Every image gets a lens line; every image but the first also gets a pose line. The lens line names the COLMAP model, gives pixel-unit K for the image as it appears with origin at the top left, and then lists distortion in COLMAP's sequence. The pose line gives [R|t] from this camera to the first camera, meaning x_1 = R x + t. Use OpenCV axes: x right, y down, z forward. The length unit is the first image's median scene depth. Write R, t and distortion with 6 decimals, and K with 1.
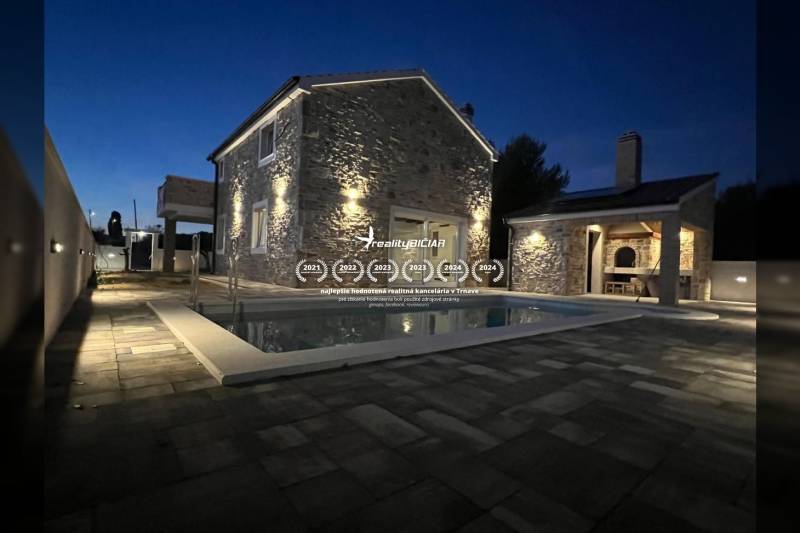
lens RADIAL K [[366.2, 0, 389.0], [0, 366.2, 272.2], [0, 0, 1]] dist [0.000417, -0.000384]
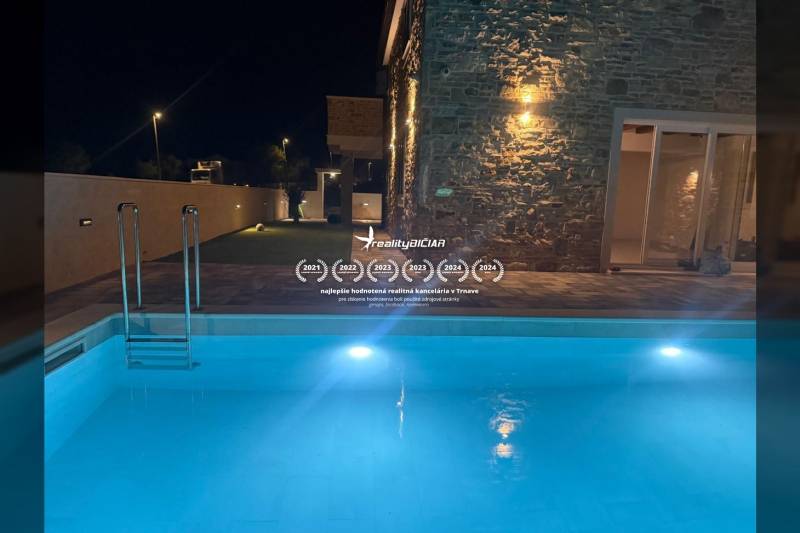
lens RADIAL K [[491.4, 0, 408.5], [0, 491.4, 272.8], [0, 0, 1]] dist [0.009982, -0.005205]
pose [[0.840030, 0.072029, -0.537737, 0.150555], [-0.002275, 0.991607, 0.129270, -0.049601], [0.542534, -0.107368, 0.833144, 0.280719]]
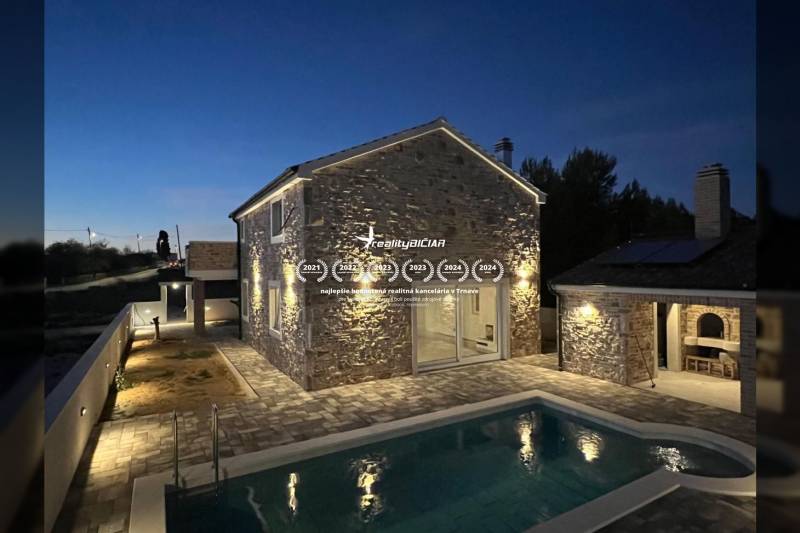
lens RADIAL K [[422.8, 0, 390.6], [0, 422.8, 270.4], [0, 0, 1]] dist [0.000614, -0.000954]
pose [[0.985549, -0.050877, -0.161571, 0.126691], [0.051854, 0.998653, 0.001833, -0.223029], [0.161260, -0.010184, 0.986859, -0.020210]]
